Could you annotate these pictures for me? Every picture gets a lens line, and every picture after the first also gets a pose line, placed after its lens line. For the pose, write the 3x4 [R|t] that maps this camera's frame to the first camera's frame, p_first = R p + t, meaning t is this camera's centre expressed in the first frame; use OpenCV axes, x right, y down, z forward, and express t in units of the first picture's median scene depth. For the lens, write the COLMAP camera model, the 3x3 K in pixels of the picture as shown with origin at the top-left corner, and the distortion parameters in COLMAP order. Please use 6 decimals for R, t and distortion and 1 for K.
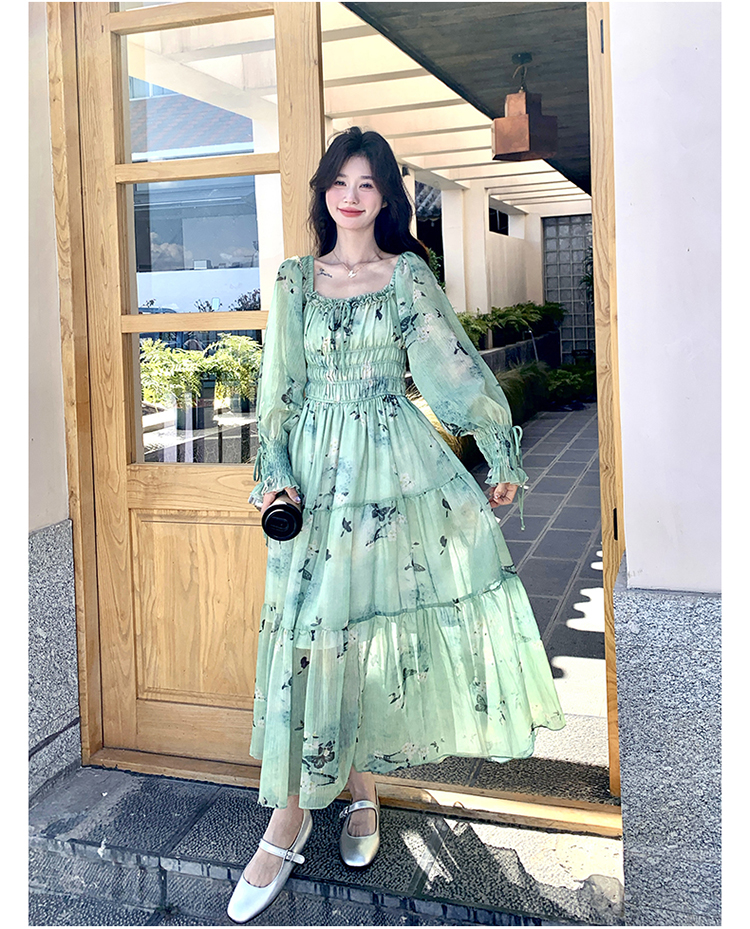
lens RADIAL K [[895.1, 0, 429.1], [0, 895.1, 321.4], [0, 0, 1]] dist [-0.002286, -0.000562]
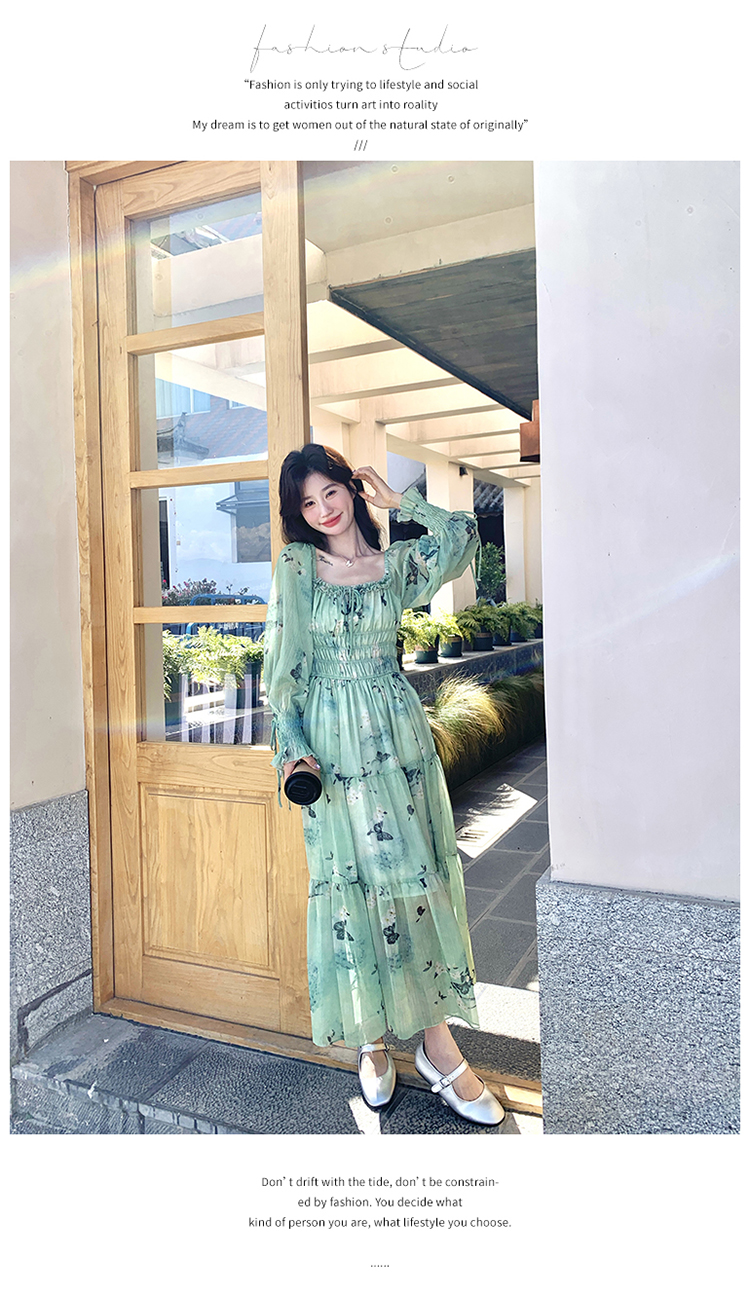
lens RADIAL K [[832.2, 0, 419.0], [0, 832.2, 600.4], [0, 0, 1]] dist [-0.002446, 0.000841]
pose [[0.992819, 0.010884, -0.119132, 0.131461], [-0.011945, 0.999895, -0.008194, -0.011549], [0.119030, 0.009558, 0.992845, 0.018258]]
